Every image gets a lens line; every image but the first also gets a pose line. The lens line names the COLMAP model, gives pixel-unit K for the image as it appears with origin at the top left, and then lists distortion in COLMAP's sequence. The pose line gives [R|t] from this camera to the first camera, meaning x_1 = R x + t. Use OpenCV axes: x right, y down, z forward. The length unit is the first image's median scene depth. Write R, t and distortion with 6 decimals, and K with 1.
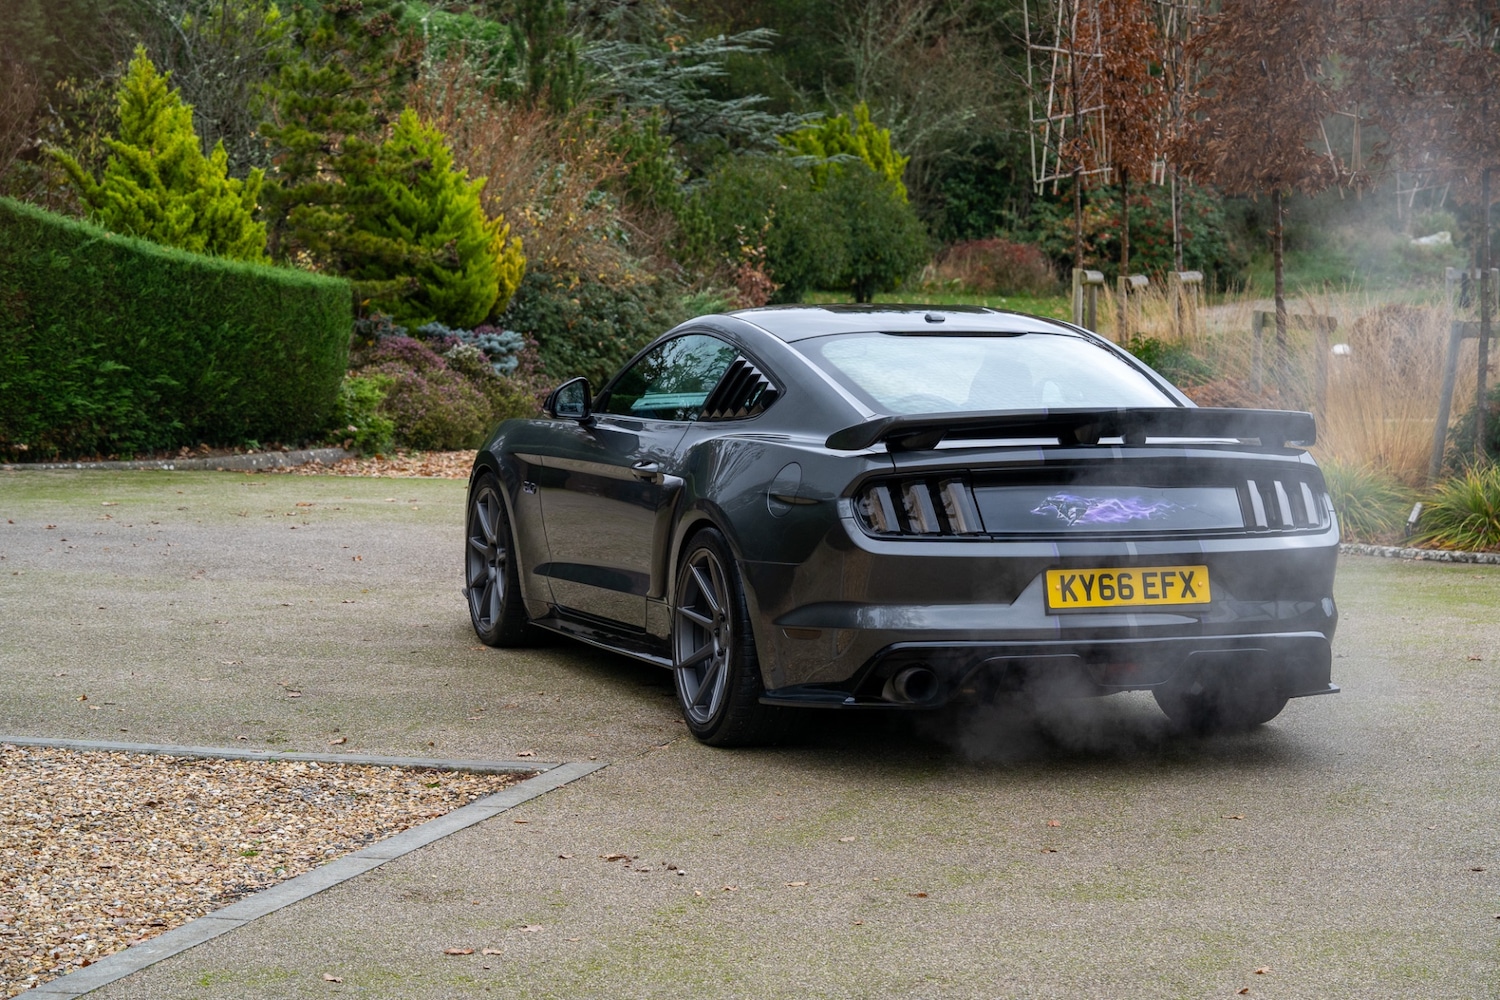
lens RADIAL K [[3977.7, 0, 750.0], [0, 3977.7, 500.0], [0, 0, 1]] dist [-0.136685, -0.222020]
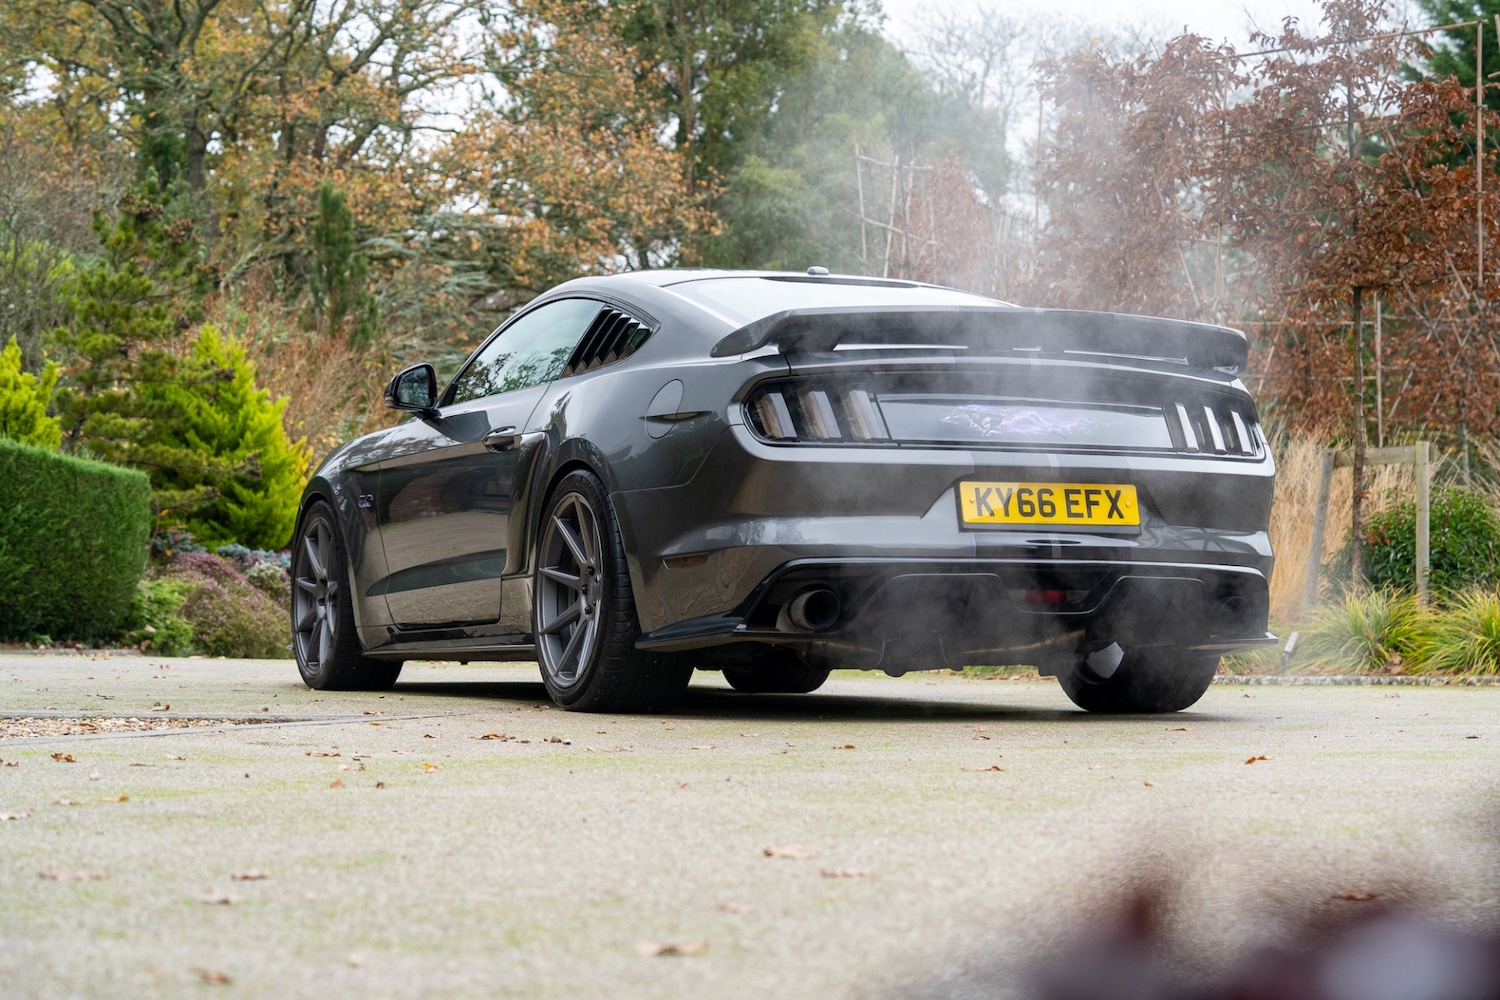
lens RADIAL K [[3977.7, 0, 750.0], [0, 3977.7, 500.0], [0, 0, 1]] dist [-0.136685, -0.222020]
pose [[0.998419, 0.002103, 0.056163, -0.010714], [0.003915, 0.994270, -0.106828, 0.054504], [-0.056066, 0.106879, 0.992690, 0.051718]]
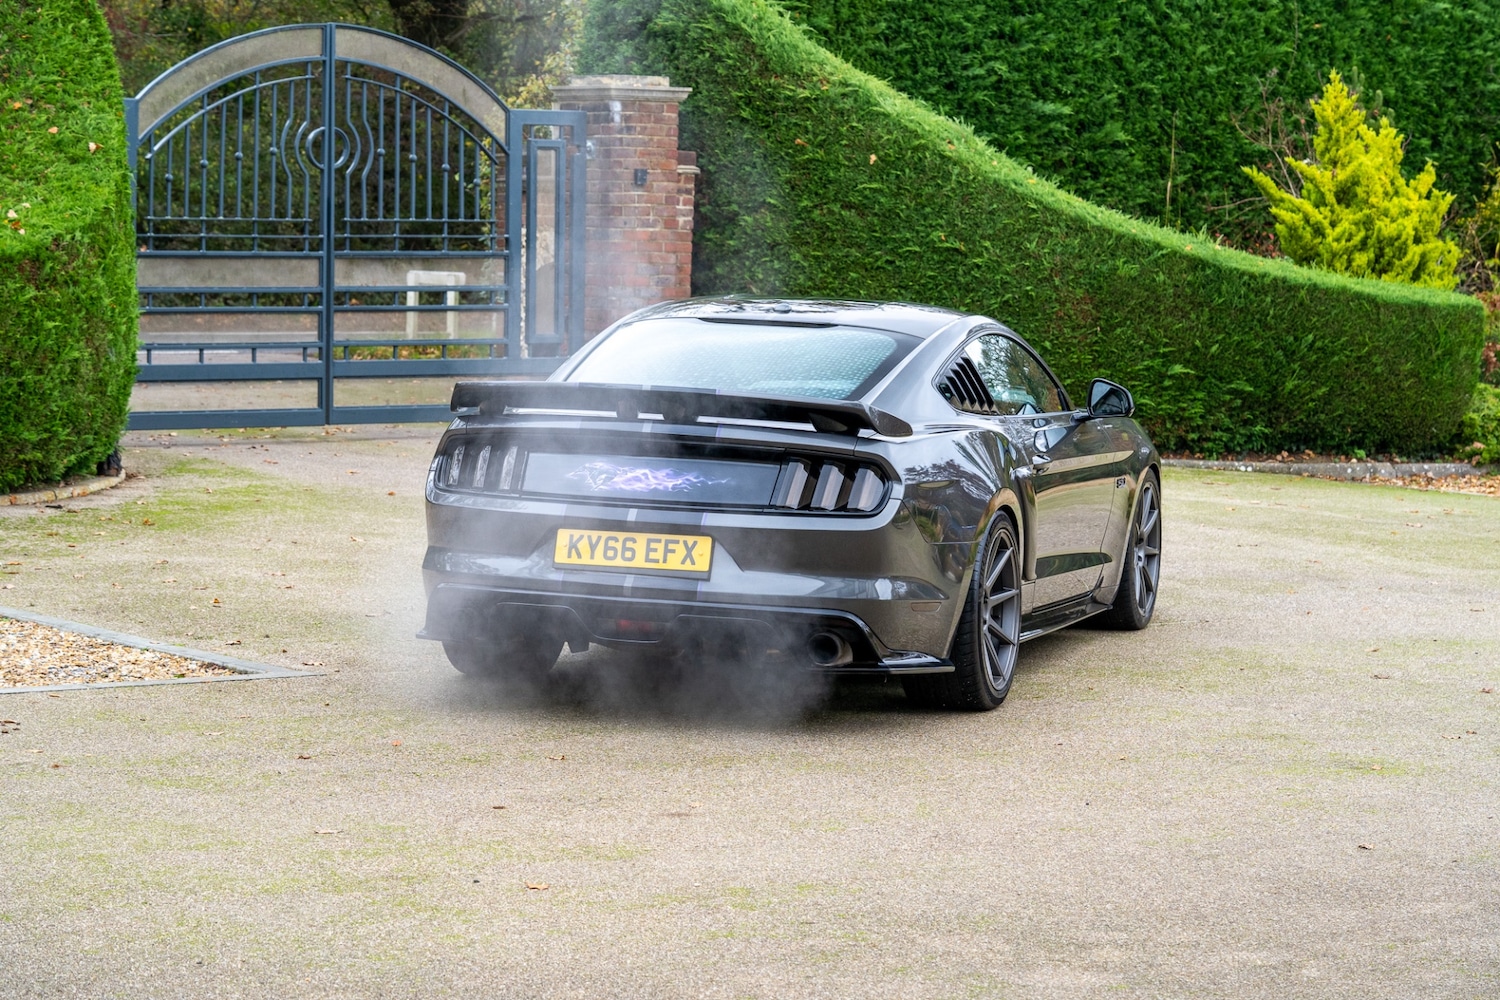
lens RADIAL K [[3977.7, 0, 750.0], [0, 3977.7, 500.0], [0, 0, 1]] dist [-0.136685, -0.222020]
pose [[0.811831, 0.062646, -0.580522, 0.351057], [-0.068648, 0.997573, 0.011652, -0.003125], [0.579842, 0.030392, 0.814162, 0.061582]]
